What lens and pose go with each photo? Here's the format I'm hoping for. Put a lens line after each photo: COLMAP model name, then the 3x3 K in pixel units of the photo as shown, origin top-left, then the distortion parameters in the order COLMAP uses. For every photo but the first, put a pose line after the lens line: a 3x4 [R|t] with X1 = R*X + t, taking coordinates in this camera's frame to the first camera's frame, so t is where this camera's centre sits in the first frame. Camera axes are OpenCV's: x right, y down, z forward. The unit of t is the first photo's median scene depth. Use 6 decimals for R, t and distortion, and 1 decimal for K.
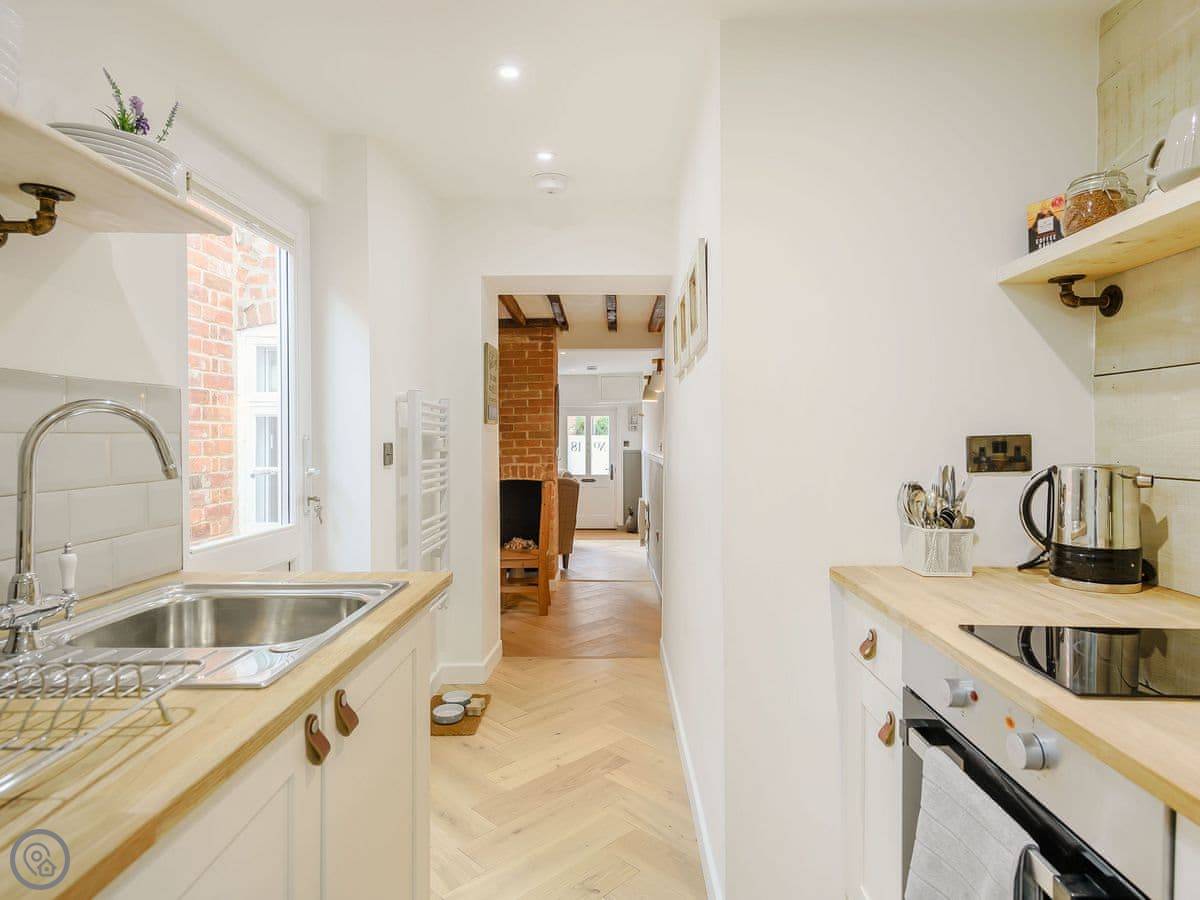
lens RADIAL K [[646.3, 0, 602.0], [0, 646.3, 445.2], [0, 0, 1]] dist [-0.004759, -0.002093]
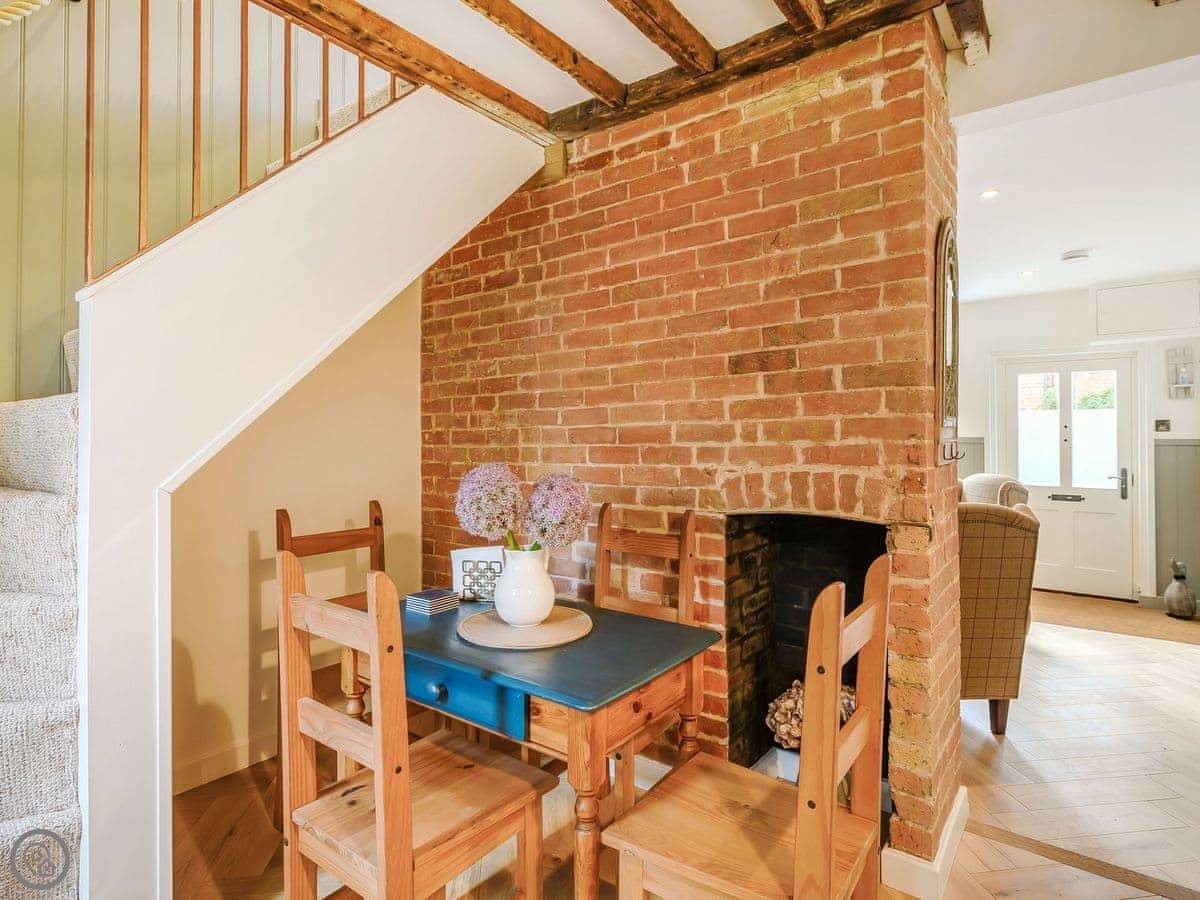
lens RADIAL K [[646.3, 0, 618.3], [0, 646.3, 429.9], [0, 0, 1]] dist [-0.004759, -0.002093]
pose [[0.809663, -0.004905, -0.586875, -0.015576], [-0.003348, 0.999910, -0.012976, 0.014477], [0.586886, 0.012471, 0.809573, 0.674684]]
